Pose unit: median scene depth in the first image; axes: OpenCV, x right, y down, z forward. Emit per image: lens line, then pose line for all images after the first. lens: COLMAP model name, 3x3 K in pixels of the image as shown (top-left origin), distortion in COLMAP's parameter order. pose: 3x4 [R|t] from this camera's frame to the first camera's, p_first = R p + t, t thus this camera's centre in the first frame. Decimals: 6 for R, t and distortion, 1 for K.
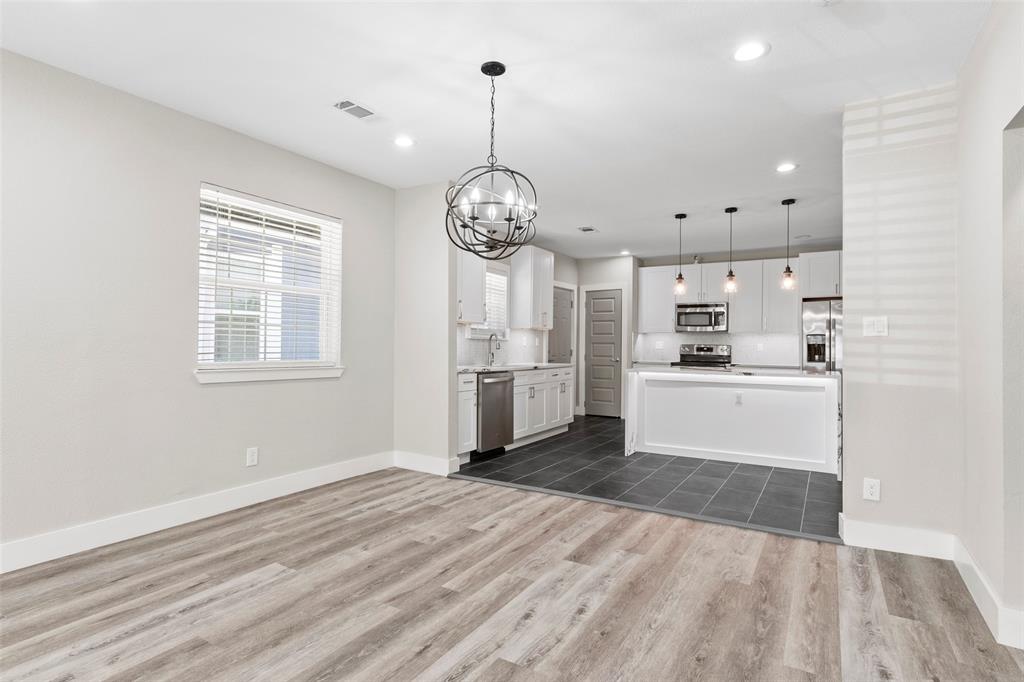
lens RADIAL K [[520.3, 0, 502.5], [0, 520.3, 342.5], [0, 0, 1]] dist [-0.000208, -0.000014]
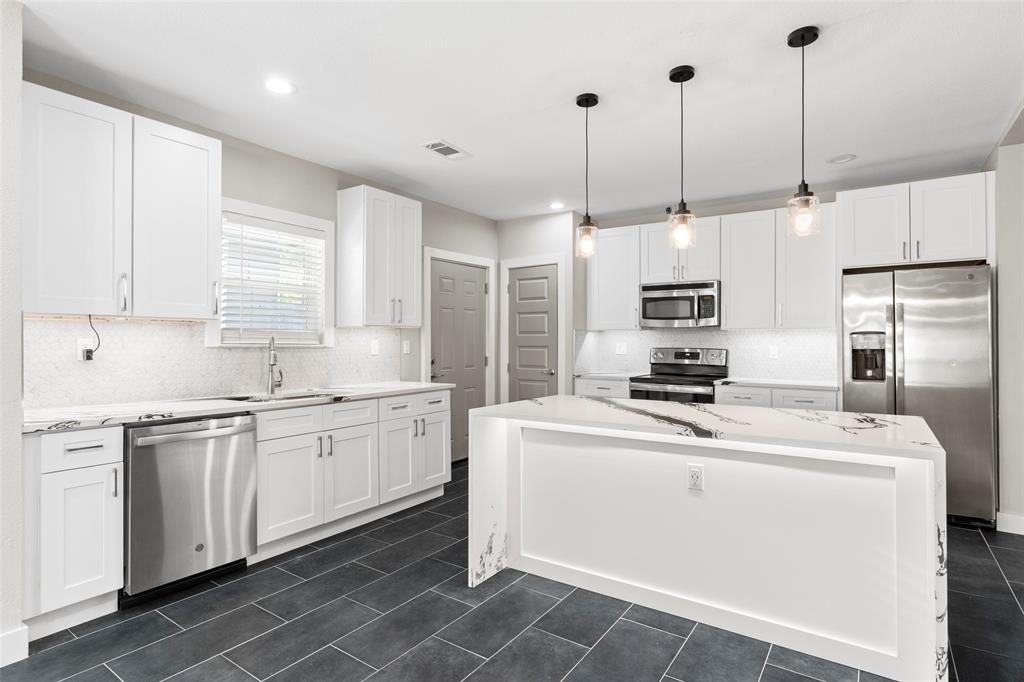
lens RADIAL K [[529.7, 0, 504.7], [0, 529.7, 339.6], [0, 0, 1]] dist [-0.002183, -0.000016]
pose [[0.998465, -0.009051, -0.054635, 0.207957], [0.009255, 0.999951, 0.003480, -0.011039], [0.054601, -0.003981, 0.998500, 0.350630]]
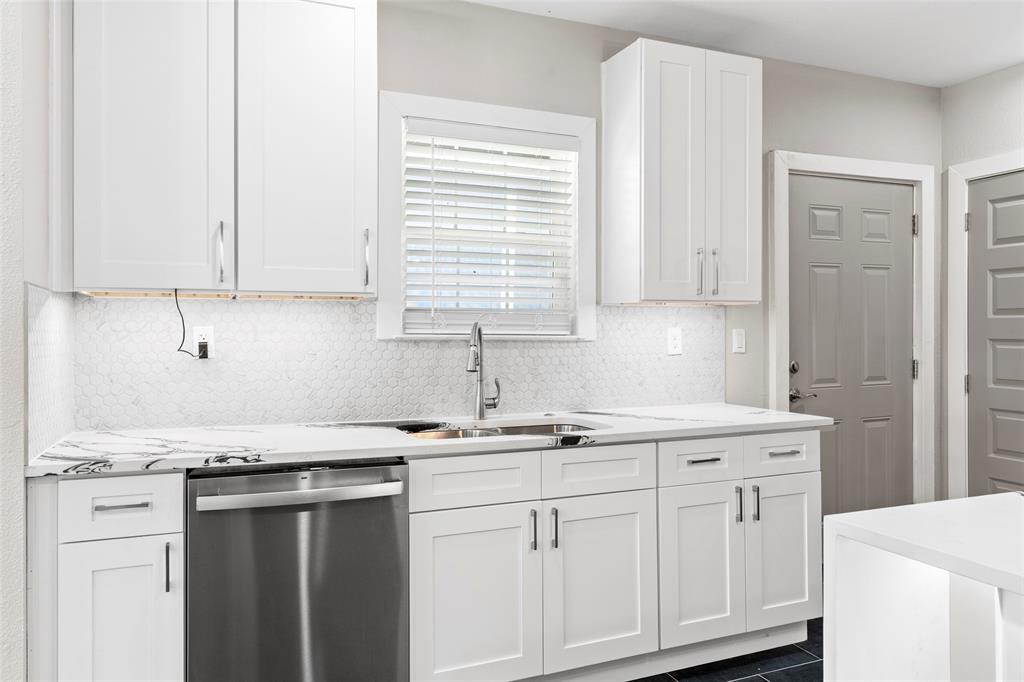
lens RADIAL K [[708.0, 0, 508.6], [0, 708.0, 328.5], [0, 0, 1]] dist [0.005975, 0.001992]
pose [[0.808166, -0.008775, -0.588890, 0.205112], [0.011117, 0.999938, 0.000356, -0.010542], [0.588850, -0.006835, 0.808213, 0.513885]]
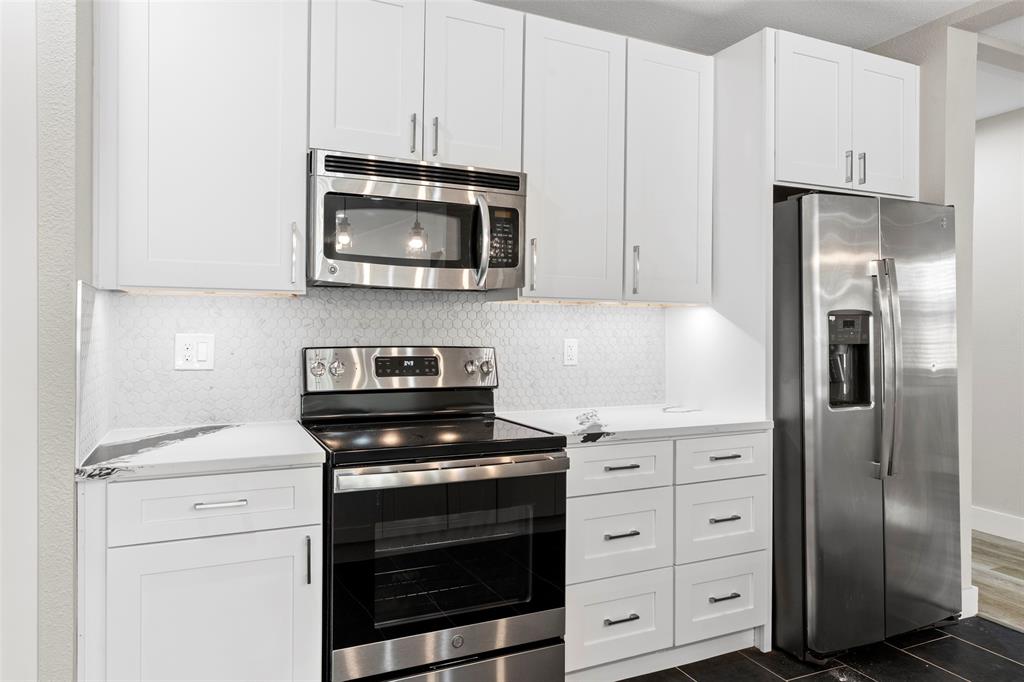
lens RADIAL K [[678.9, 0, 511.6], [0, 678.9, 320.0], [0, 0, 1]] dist [-0.000025, 0.000001]
pose [[0.545137, -0.003275, 0.838340, 0.158276], [-0.009684, 0.999901, 0.010203, -0.011866], [-0.838291, -0.013680, 0.545052, 0.817557]]
